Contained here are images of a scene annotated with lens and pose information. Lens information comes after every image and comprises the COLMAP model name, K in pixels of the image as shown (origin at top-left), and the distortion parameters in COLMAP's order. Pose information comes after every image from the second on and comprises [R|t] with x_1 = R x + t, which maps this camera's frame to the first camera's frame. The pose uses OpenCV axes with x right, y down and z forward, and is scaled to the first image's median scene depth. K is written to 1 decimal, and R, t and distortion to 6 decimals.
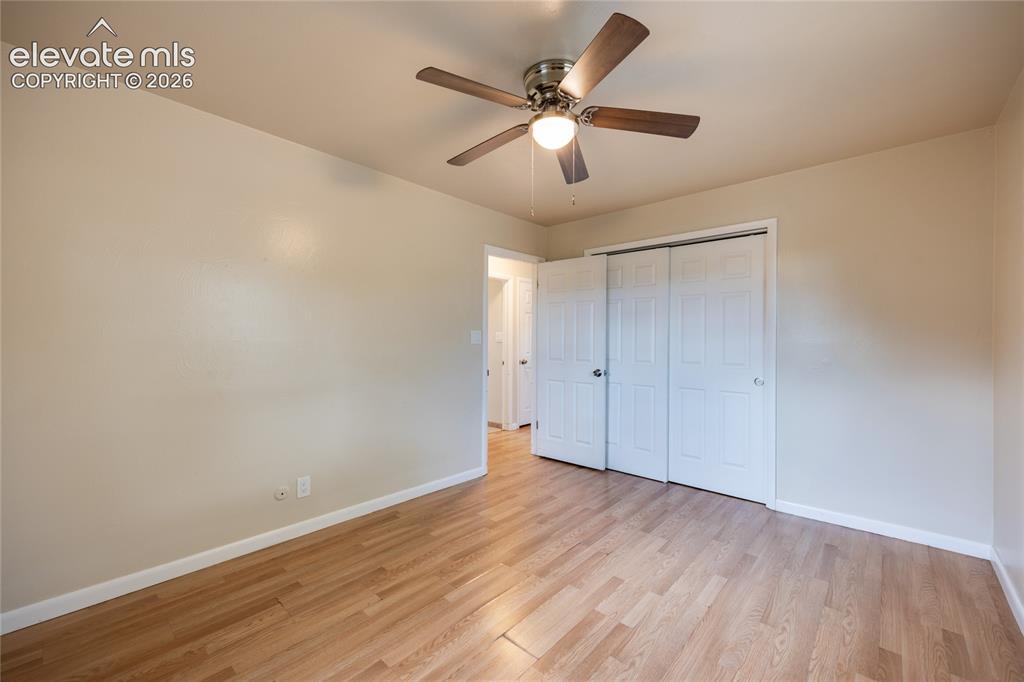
lens RADIAL K [[409.7, 0, 512.2], [0, 409.7, 341.1], [0, 0, 1]] dist [0.002484, -0.000284]
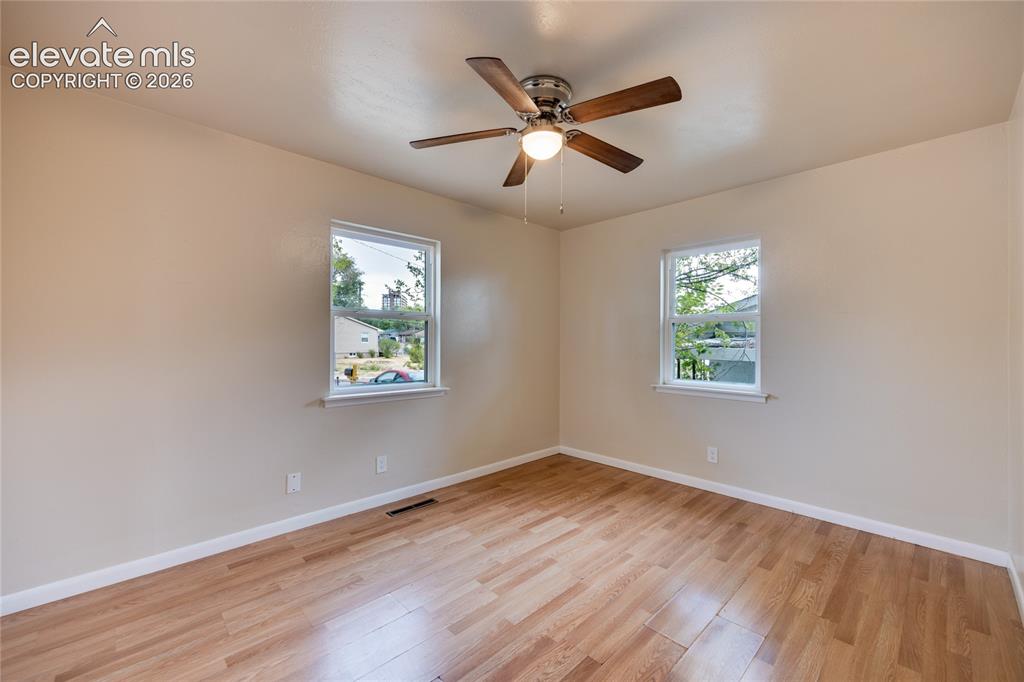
lens RADIAL K [[409.7, 0, 511.0], [0, 409.7, 344.0], [0, 0, 1]] dist [0.002484, -0.000284]
pose [[-0.997643, -0.007855, 0.068171, 0.100218], [-0.007109, 0.999912, 0.011171, -0.007215], [-0.068253, 0.010660, -0.997611, 2.000607]]
